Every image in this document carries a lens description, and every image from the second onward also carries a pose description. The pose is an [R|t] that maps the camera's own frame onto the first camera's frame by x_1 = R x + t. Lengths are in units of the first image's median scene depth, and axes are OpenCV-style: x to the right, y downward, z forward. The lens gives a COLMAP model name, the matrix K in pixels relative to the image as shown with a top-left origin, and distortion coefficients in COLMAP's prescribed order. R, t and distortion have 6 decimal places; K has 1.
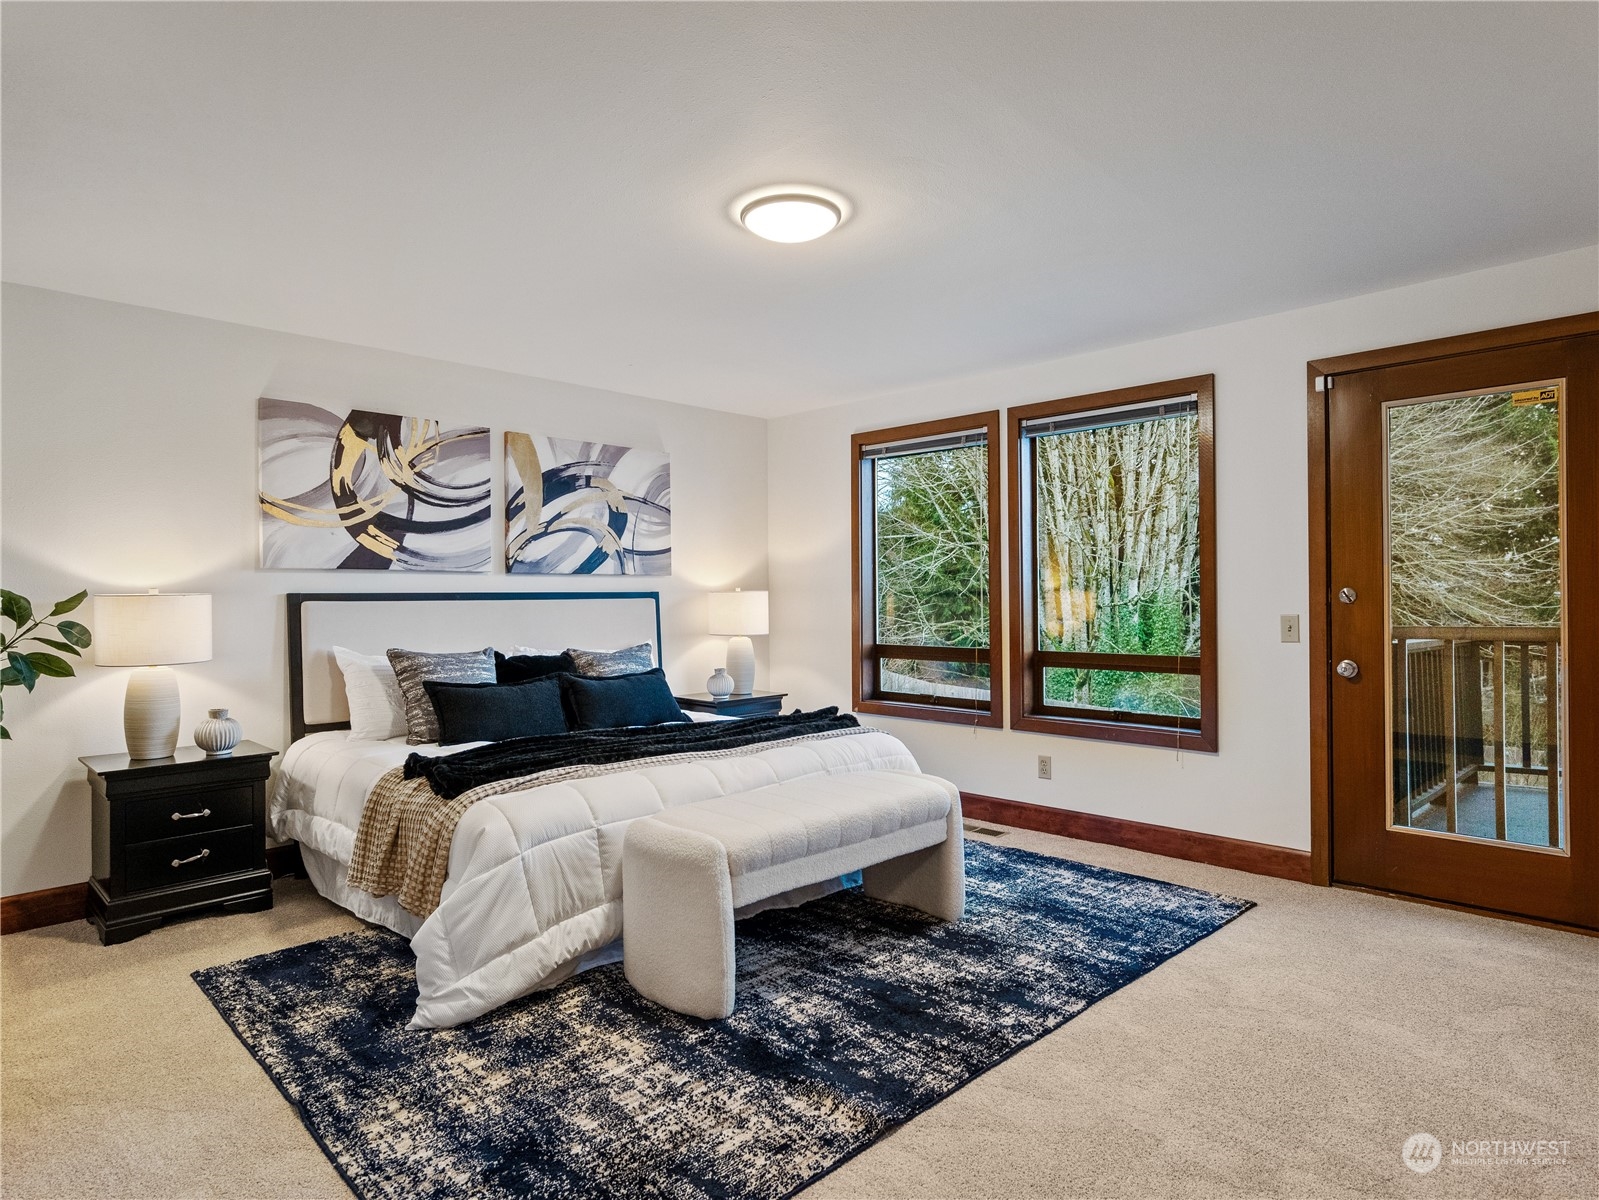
lens RADIAL K [[923.8, 0, 809.9], [0, 923.8, 589.9], [0, 0, 1]] dist [-0.014680, 0.007053]
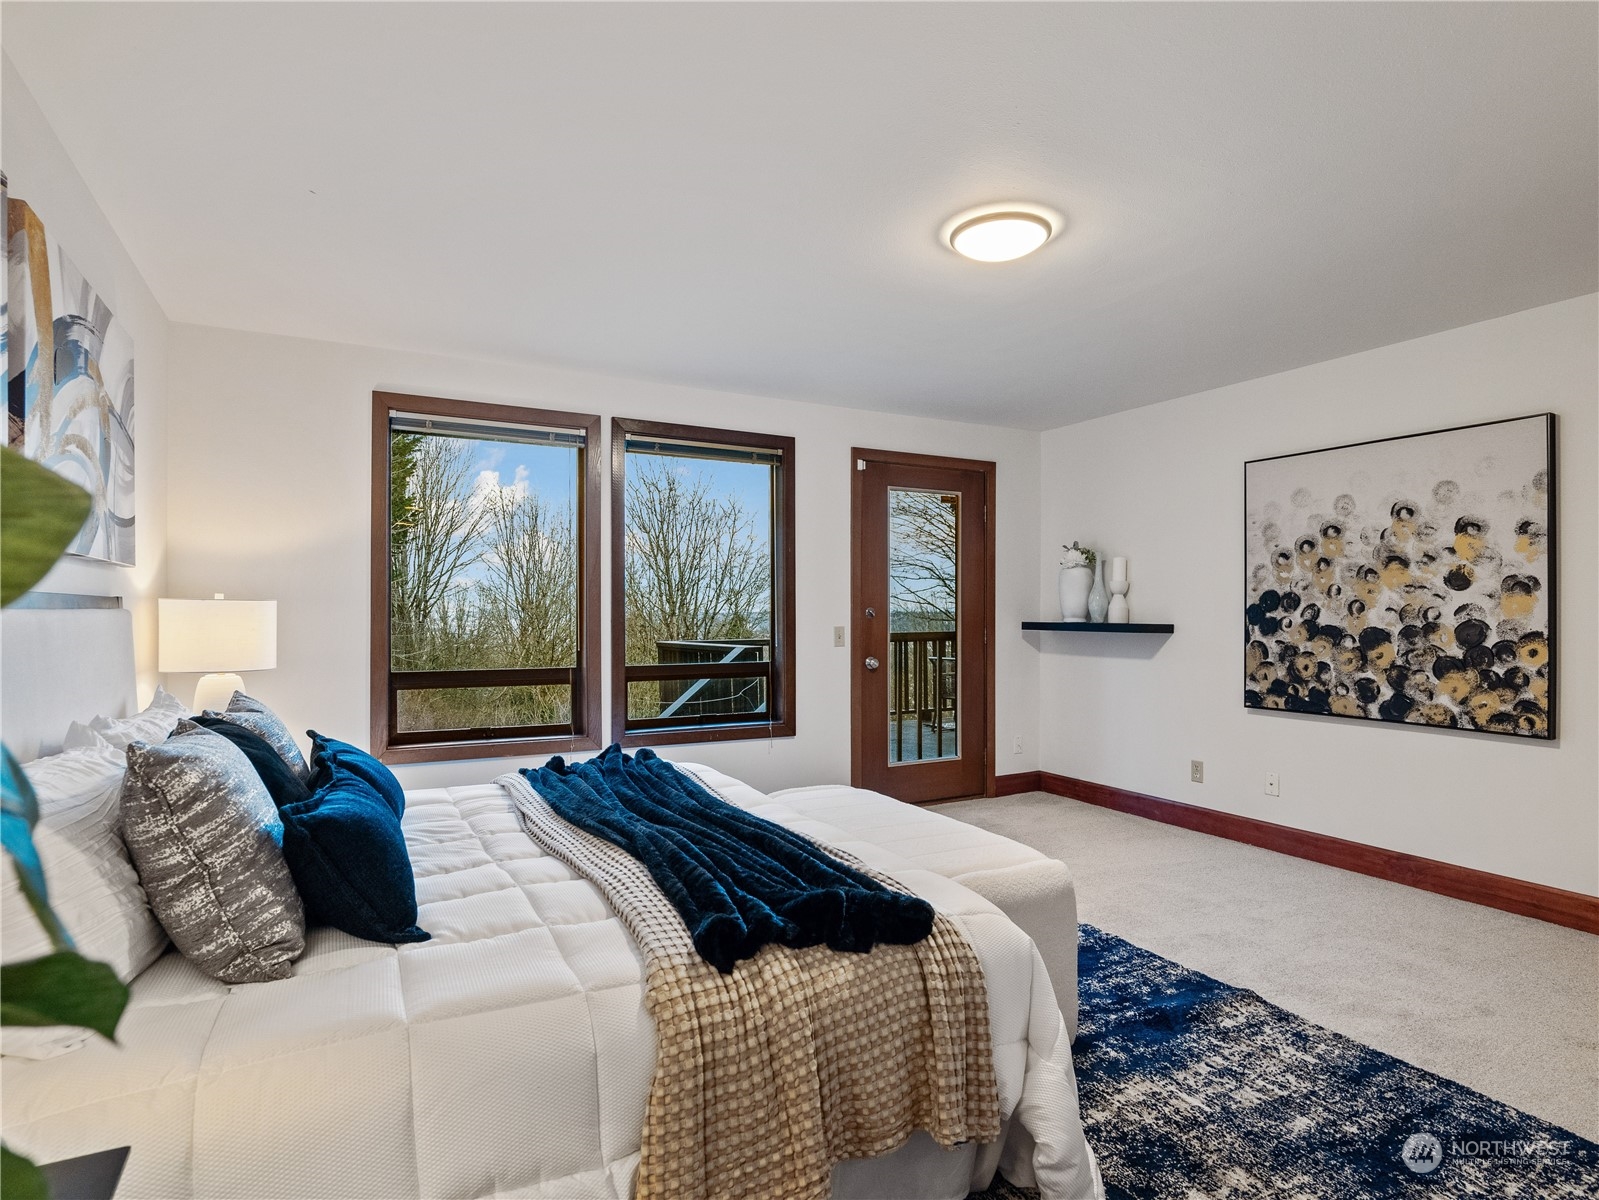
lens RADIAL K [[839.8, 0, 804.8], [0, 839.8, 607.0], [0, 0, 1]] dist [-0.018862, 0.003716]
pose [[0.299362, 0.013816, 0.954039, -1.094094], [-0.009679, 0.999888, -0.011443, 0.020338], [-0.954090, -0.005808, 0.299462, 1.060388]]
